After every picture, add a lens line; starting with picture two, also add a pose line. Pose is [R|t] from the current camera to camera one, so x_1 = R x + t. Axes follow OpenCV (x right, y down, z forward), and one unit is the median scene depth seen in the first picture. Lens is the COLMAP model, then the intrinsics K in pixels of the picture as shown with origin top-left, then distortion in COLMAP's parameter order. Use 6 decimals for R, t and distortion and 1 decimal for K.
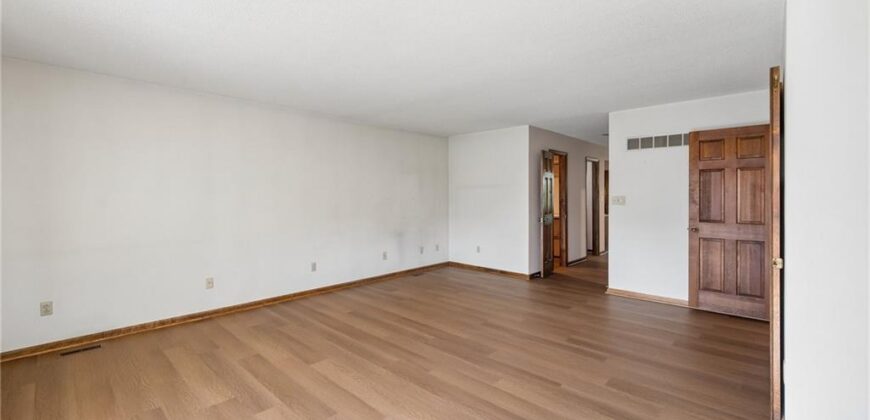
lens RADIAL K [[374.5, 0, 443.9], [0, 374.5, 191.6], [0, 0, 1]] dist [-0.001268, 0.000125]
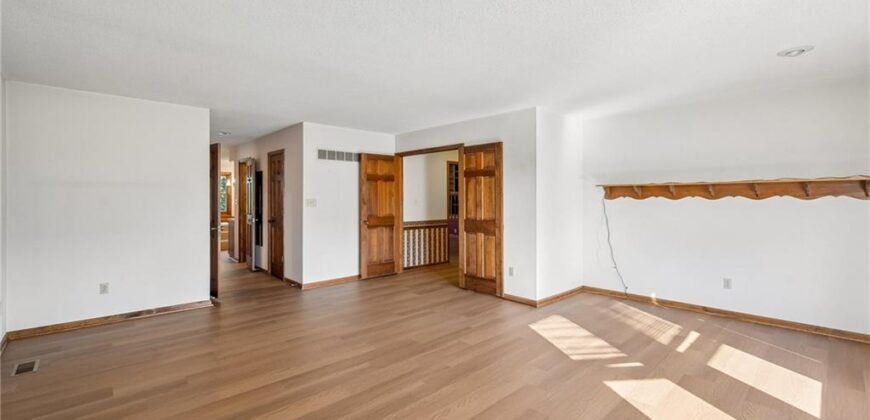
lens RADIAL K [[374.5, 0, 434.0], [0, 374.5, 209.8], [0, 0, 1]] dist [-0.001268, 0.000125]
pose [[0.057640, -0.034217, 0.997751, -0.857515], [-0.011673, 0.999321, 0.034945, 0.000248], [-0.998269, -0.013661, 0.057201, 0.781593]]
